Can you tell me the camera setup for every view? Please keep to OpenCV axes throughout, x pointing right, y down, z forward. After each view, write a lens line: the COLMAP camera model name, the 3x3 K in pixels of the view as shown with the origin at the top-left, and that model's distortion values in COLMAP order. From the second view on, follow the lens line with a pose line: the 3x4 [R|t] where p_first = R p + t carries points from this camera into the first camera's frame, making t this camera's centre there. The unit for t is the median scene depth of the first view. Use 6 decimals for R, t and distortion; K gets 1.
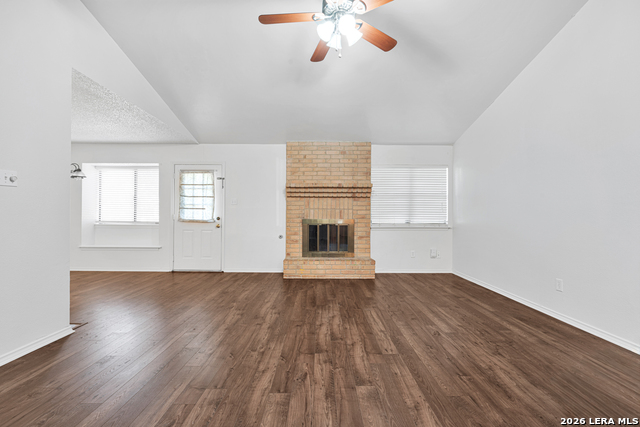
lens RADIAL K [[286.4, 0, 320.7], [0, 286.4, 211.6], [0, 0, 1]] dist [-0.013247, -0.000210]
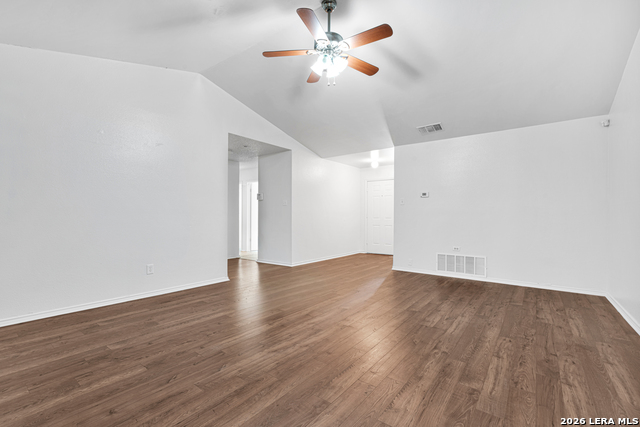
lens RADIAL K [[286.4, 0, 318.9], [0, 286.4, 215.1], [0, 0, 1]] dist [-0.013247, -0.000210]
pose [[-0.793199, -0.008585, 0.608902, -0.522532], [-0.018782, 0.999770, -0.010371, 0.021882], [-0.608673, -0.019662, -0.793178, 1.607161]]
